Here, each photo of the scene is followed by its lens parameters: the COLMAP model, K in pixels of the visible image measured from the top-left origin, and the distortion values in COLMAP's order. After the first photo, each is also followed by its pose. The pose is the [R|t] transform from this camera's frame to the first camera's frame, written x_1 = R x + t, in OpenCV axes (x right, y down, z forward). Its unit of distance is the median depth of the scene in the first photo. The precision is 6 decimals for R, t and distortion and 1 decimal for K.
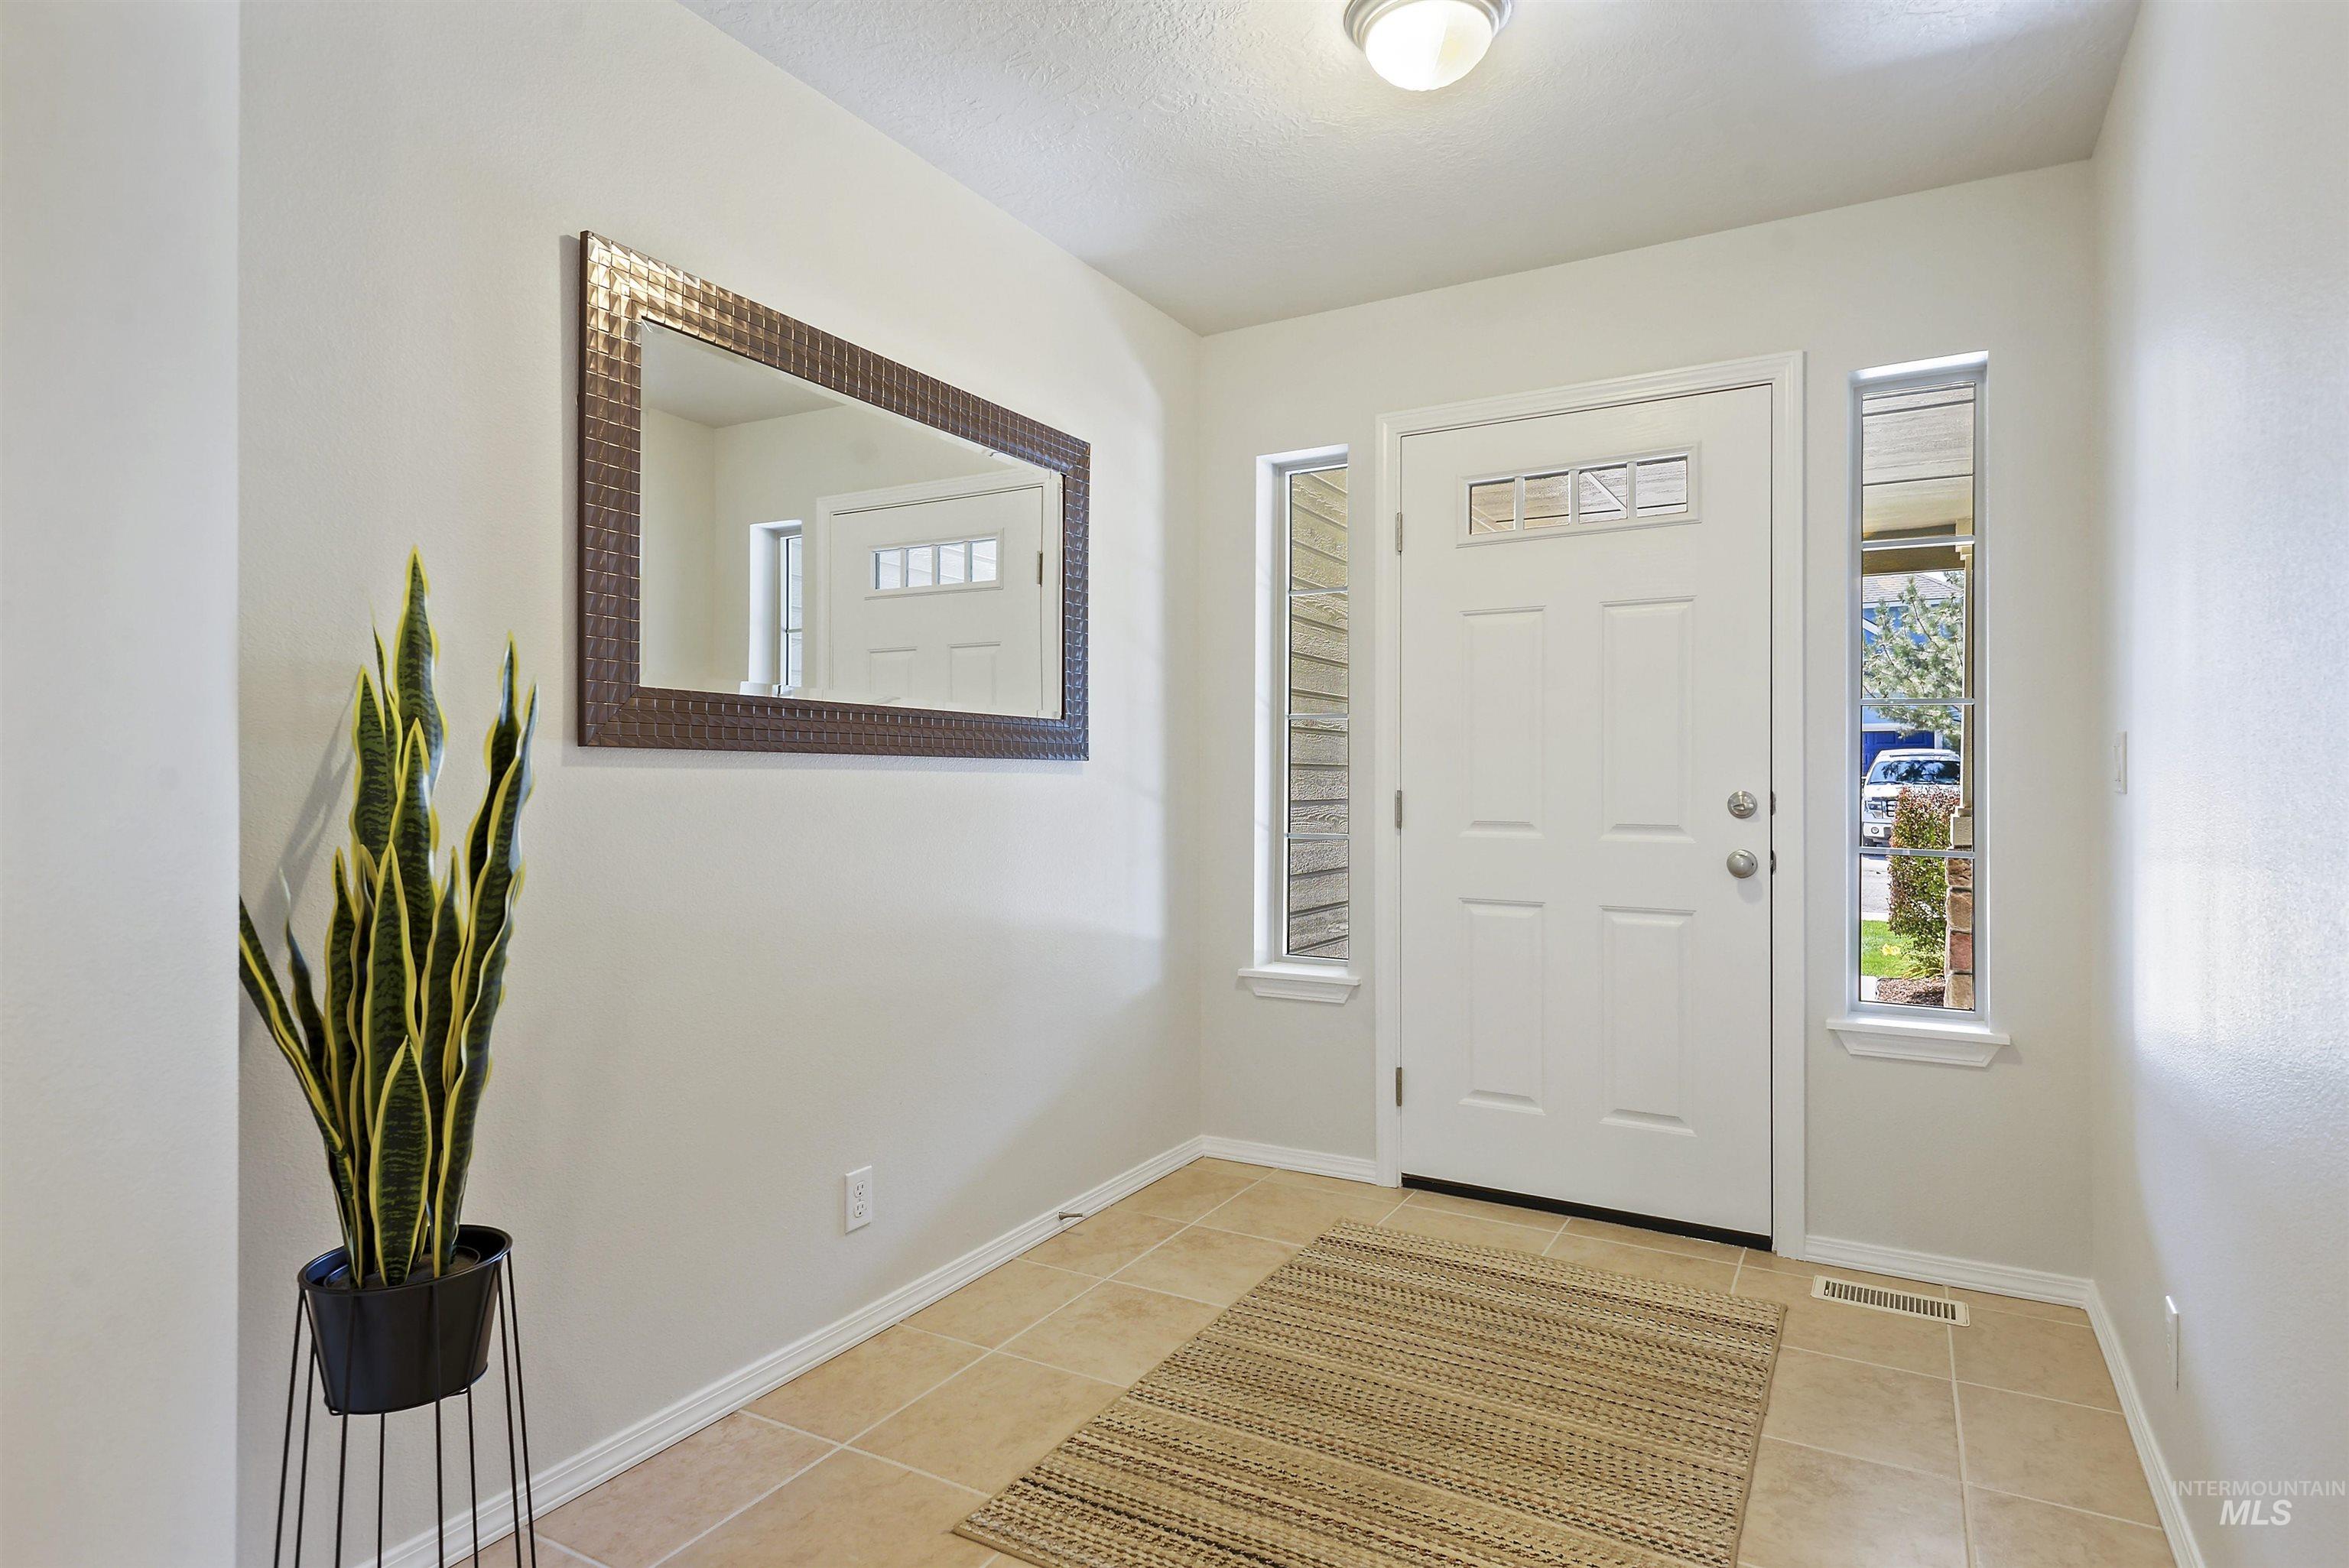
lens RADIAL K [[1281.6, 0, 1159.6], [0, 1281.6, 767.7], [0, 0, 1]] dist [0.016982, -0.007678]
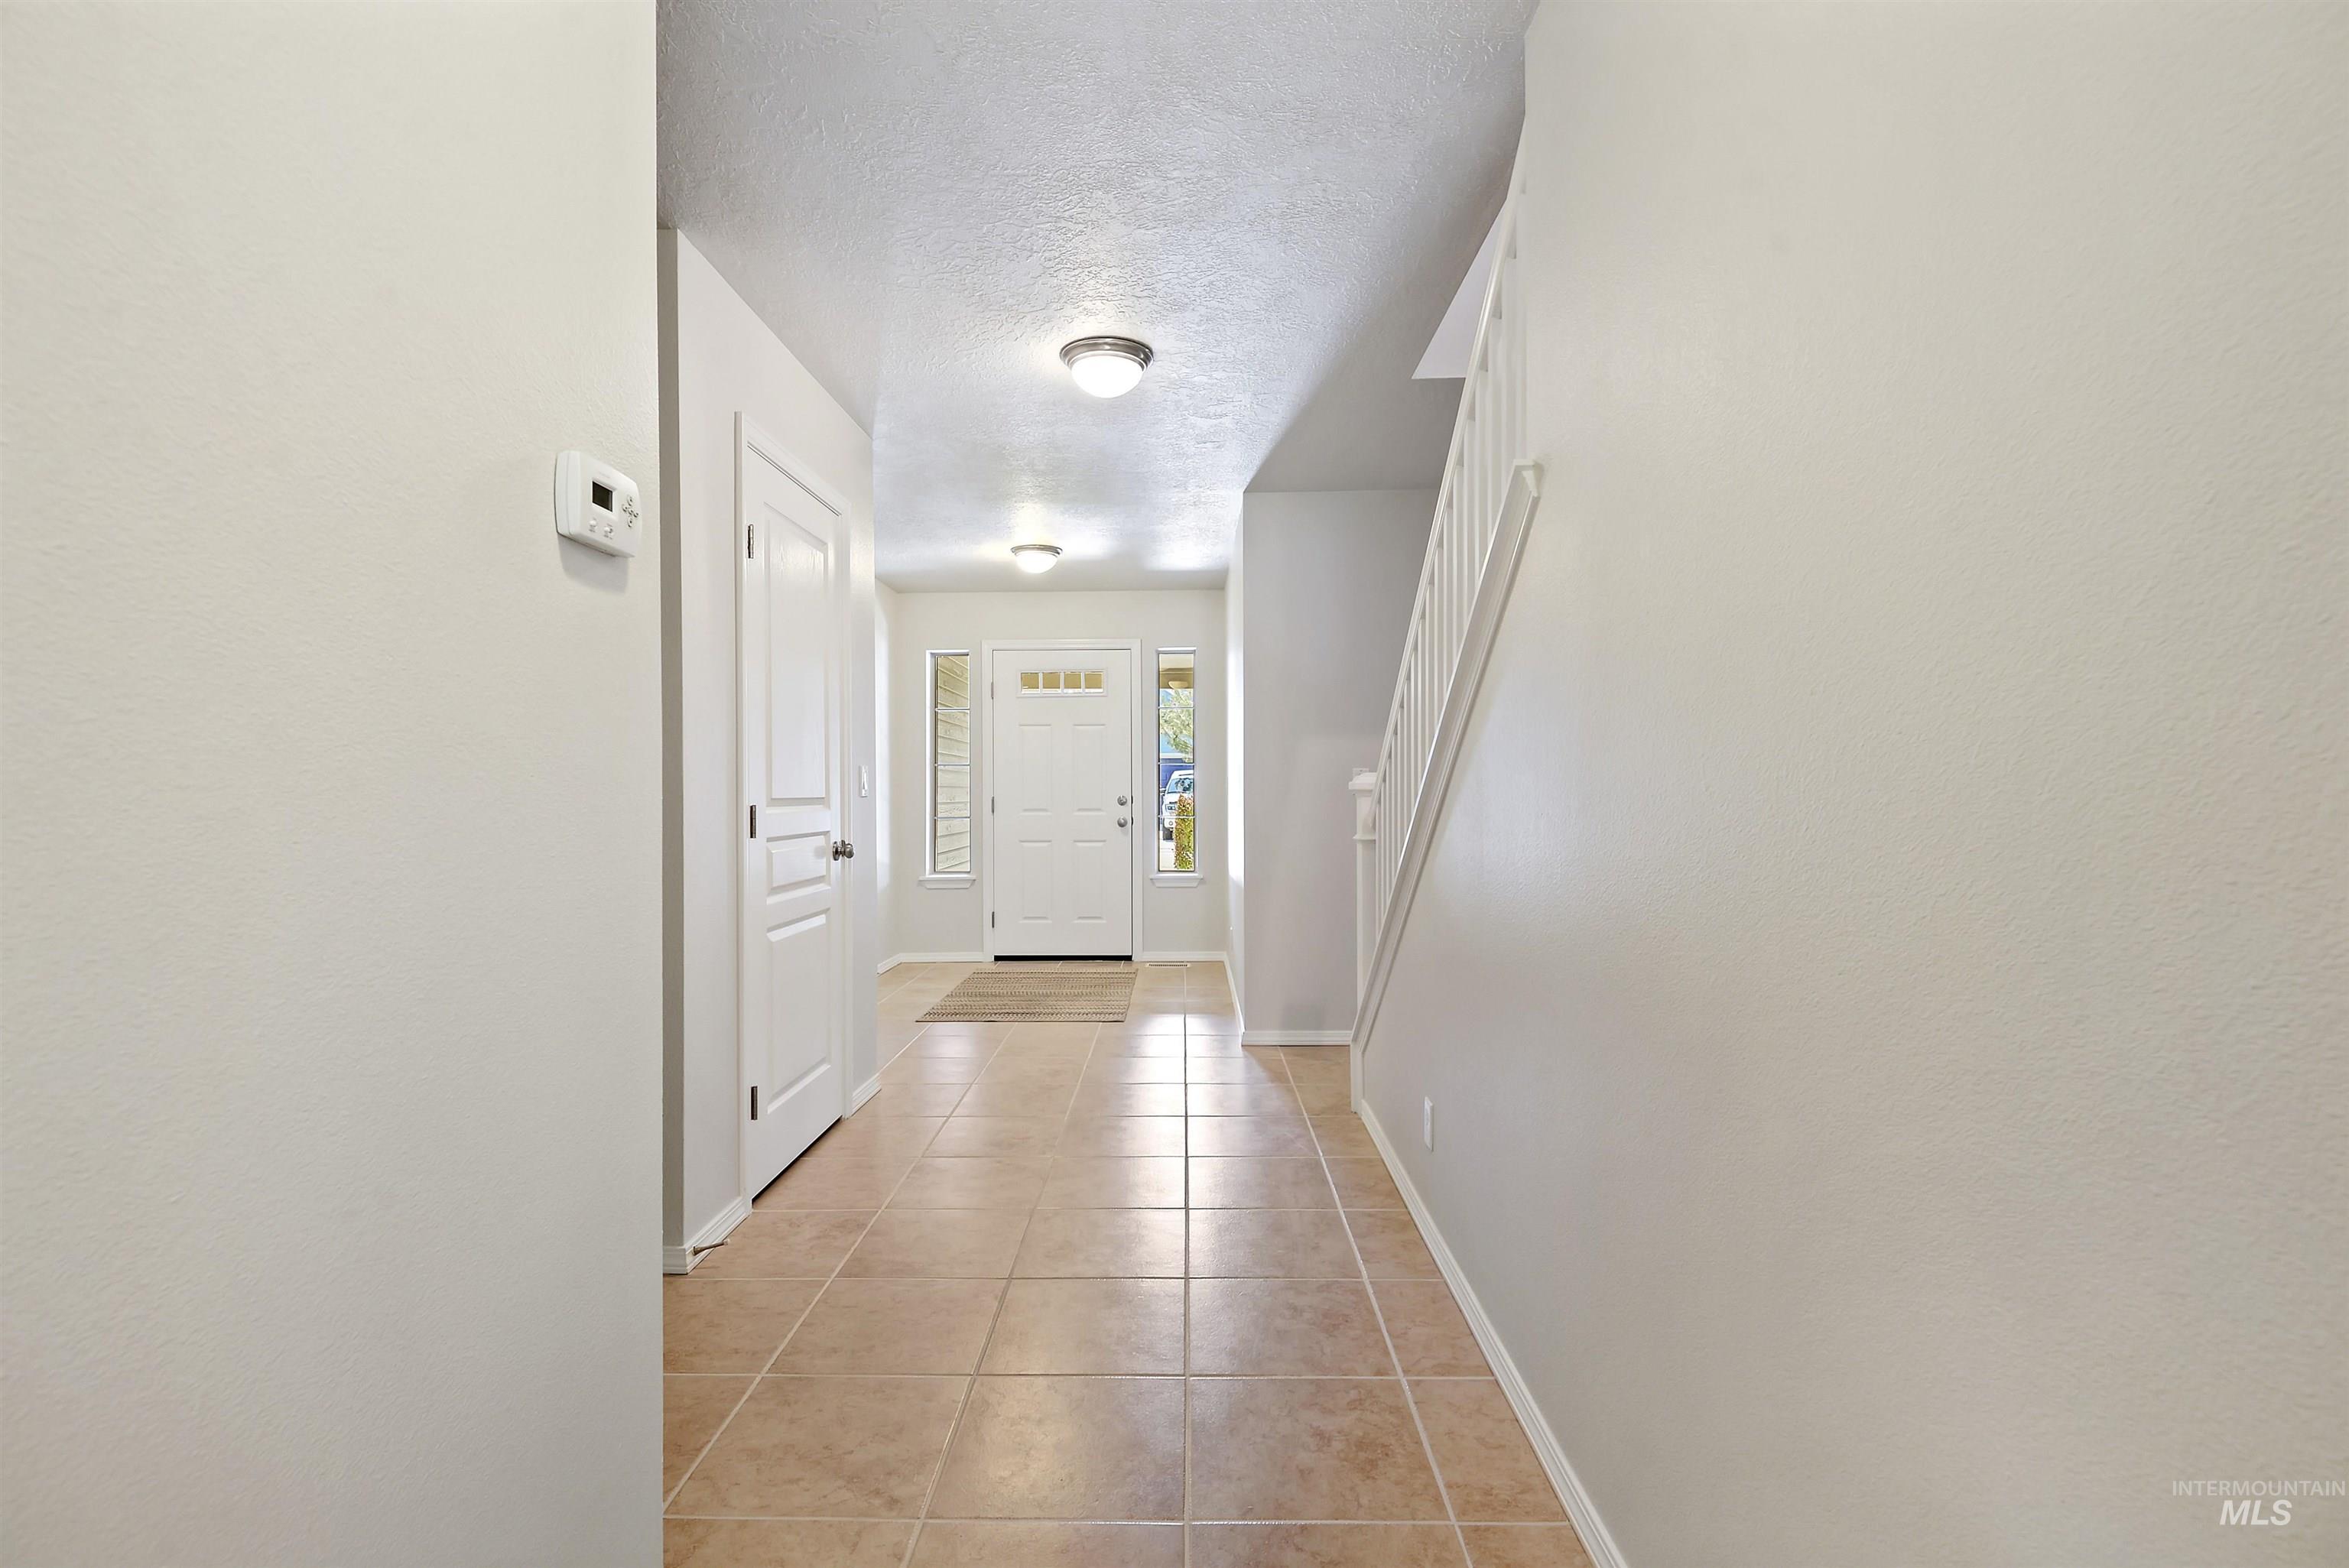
lens RADIAL K [[1072.4, 0, 1174.9], [0, 1072.4, 787.4], [0, 0, 1]] dist [0.009274, -0.009181]
pose [[0.872472, -0.005821, 0.488630, -0.495385], [0.003958, 0.999980, 0.004846, -0.008352], [-0.488648, -0.002293, 0.872478, -0.918259]]
